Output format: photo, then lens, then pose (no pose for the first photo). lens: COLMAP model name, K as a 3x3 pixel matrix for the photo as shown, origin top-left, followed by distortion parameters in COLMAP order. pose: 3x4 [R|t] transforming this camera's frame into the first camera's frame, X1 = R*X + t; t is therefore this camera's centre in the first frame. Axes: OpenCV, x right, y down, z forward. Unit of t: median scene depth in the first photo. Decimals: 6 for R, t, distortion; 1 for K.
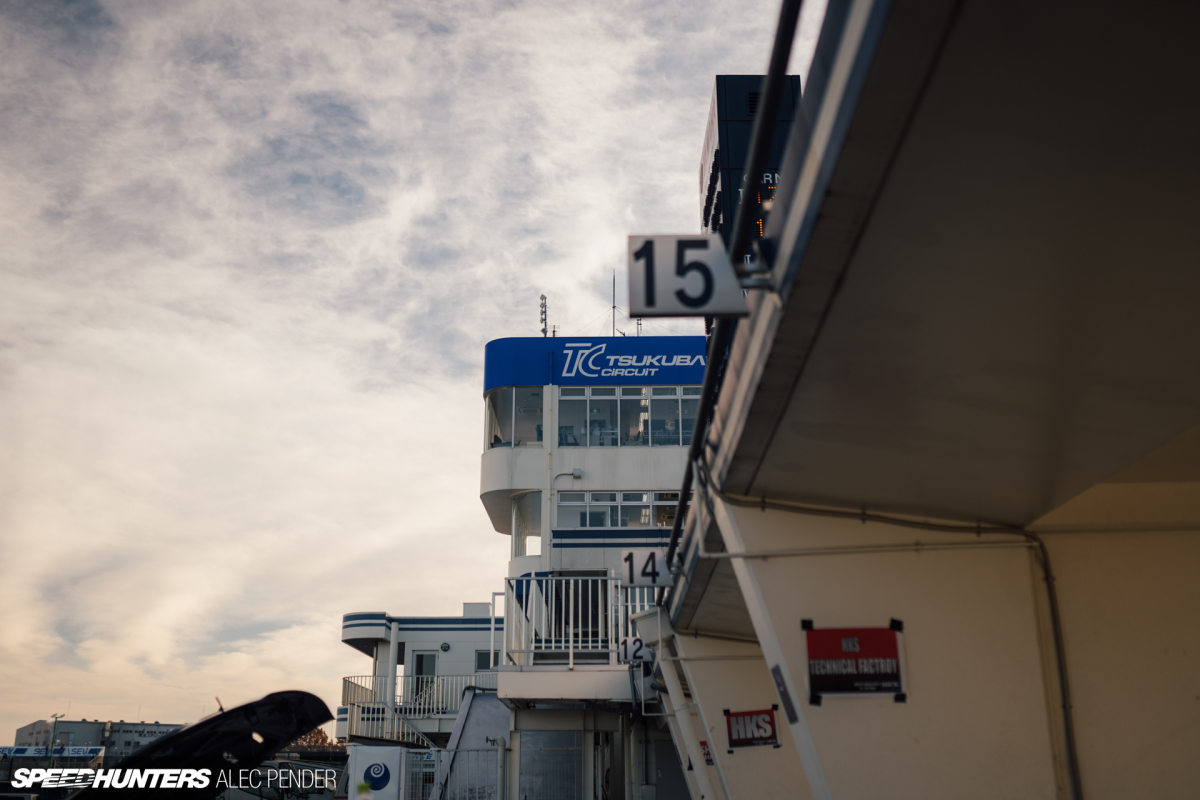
lens RADIAL K [[1135.1, 0, 600.0], [0, 1135.1, 400.0], [0, 0, 1]] dist [-0.056162, 0.005526]
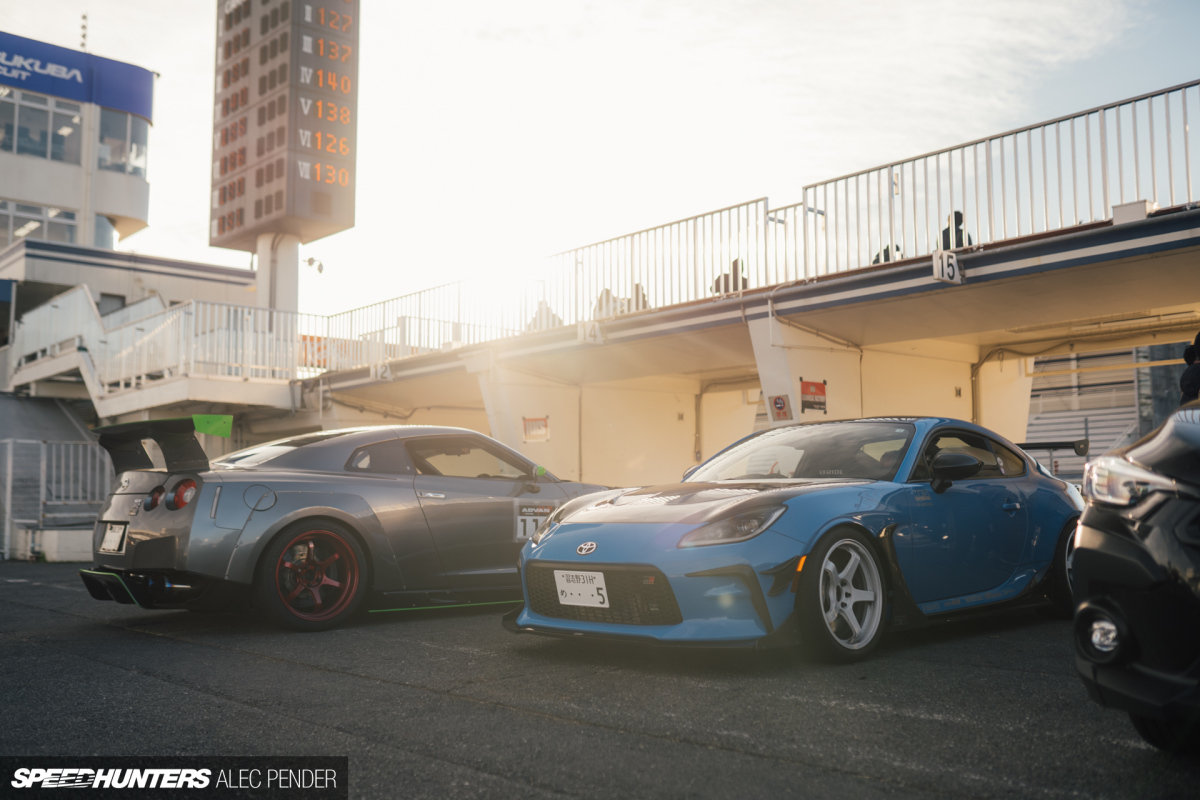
lens RADIAL K [[1135.1, 0, 600.0], [0, 1135.1, 400.0], [0, 0, 1]] dist [-0.056162, 0.005526]
pose [[0.736116, 0.063963, 0.673826, -1.095366], [-0.215578, 0.965837, 0.143825, -0.001580], [-0.641606, -0.251134, 0.724757, -0.272123]]
